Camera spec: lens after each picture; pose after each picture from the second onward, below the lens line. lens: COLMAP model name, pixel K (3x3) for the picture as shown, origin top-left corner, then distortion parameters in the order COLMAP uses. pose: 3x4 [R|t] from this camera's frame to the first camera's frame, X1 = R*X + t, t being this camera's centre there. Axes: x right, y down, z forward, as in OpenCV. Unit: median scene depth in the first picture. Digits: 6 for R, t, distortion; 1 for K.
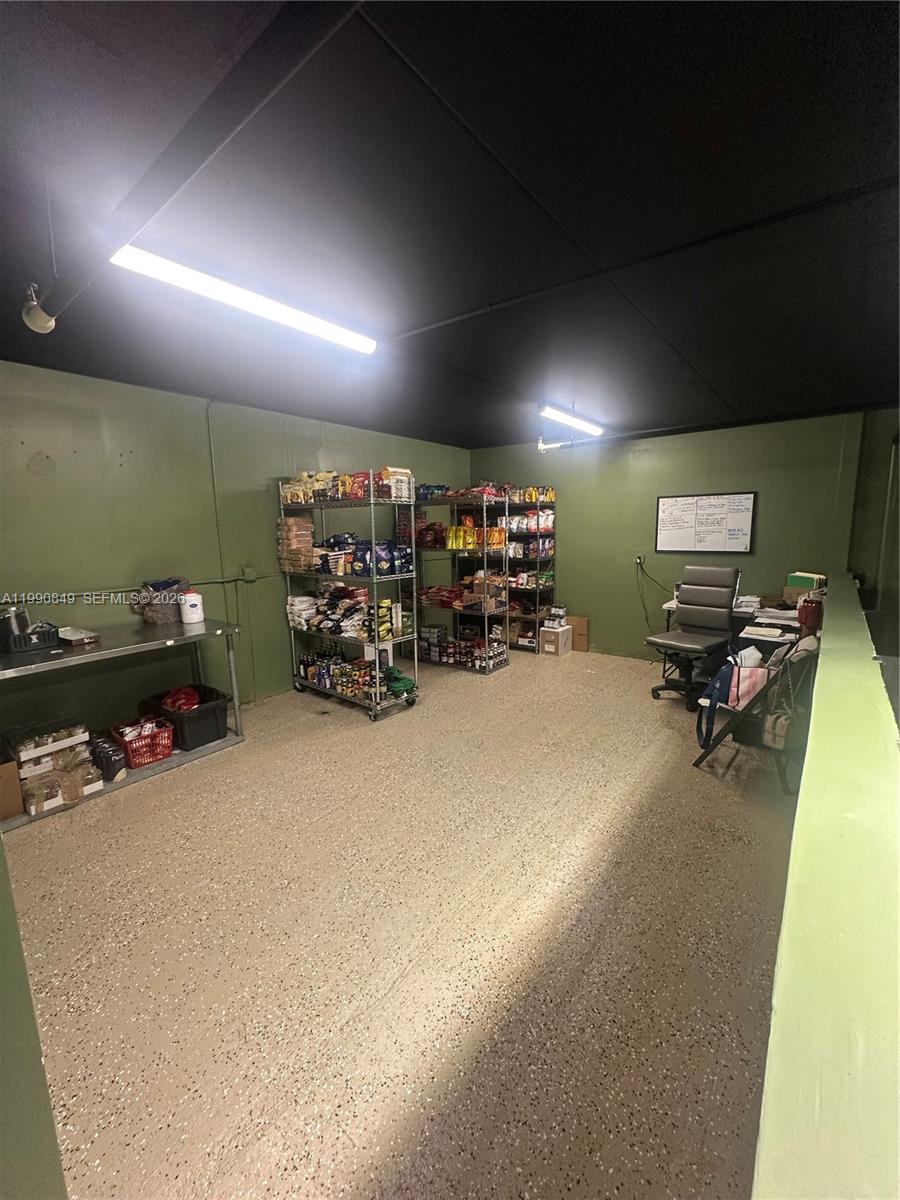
lens RADIAL K [[479.5, 0, 450.0], [0, 479.5, 600.0], [0, 0, 1]] dist [-0.000072, 0.000163]
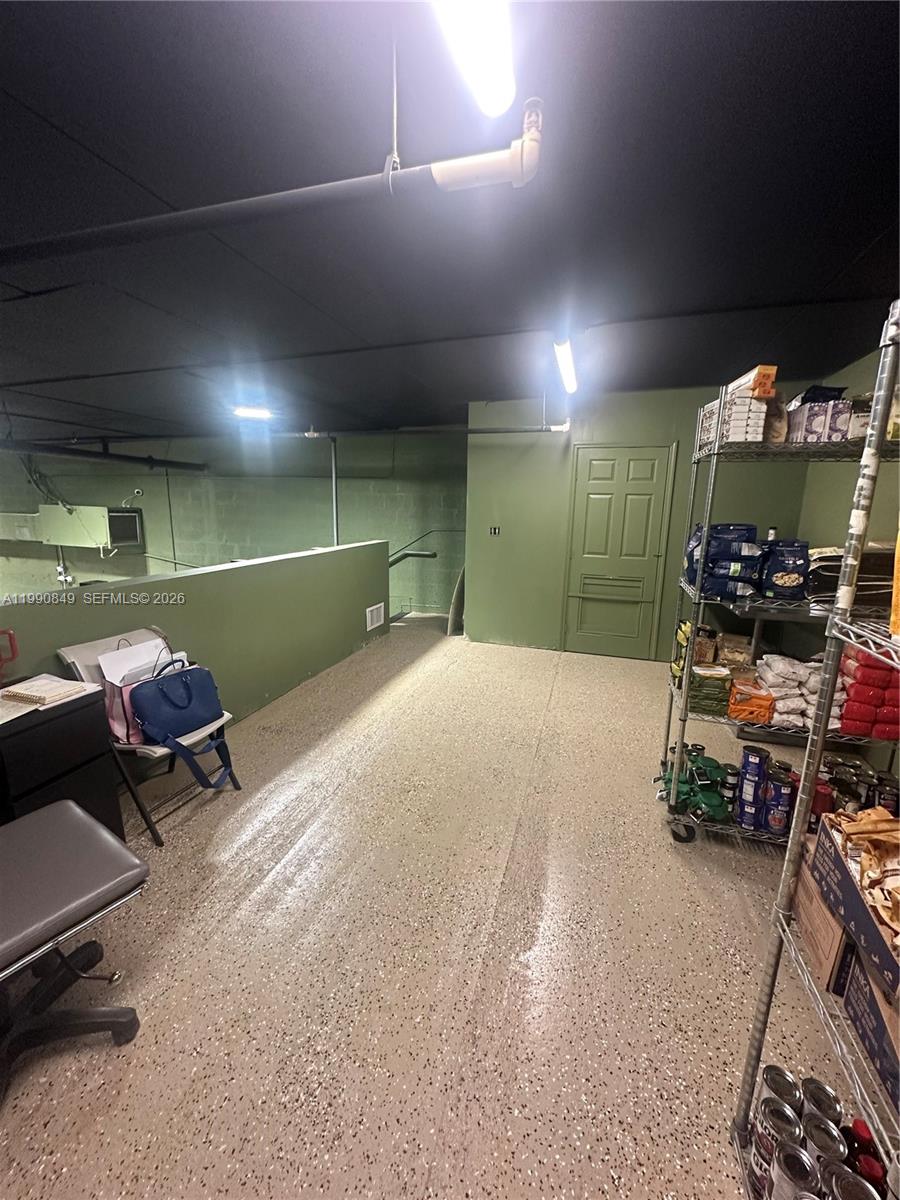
lens RADIAL K [[479.5, 0, 450.0], [0, 479.5, 600.0], [0, 0, 1]] dist [-0.000072, 0.000163]
pose [[-0.931861, 0.070728, -0.355854, 0.370240], [-0.057721, 0.939422, 0.337868, -0.221358], [0.358193, 0.335386, -0.871329, 1.462119]]
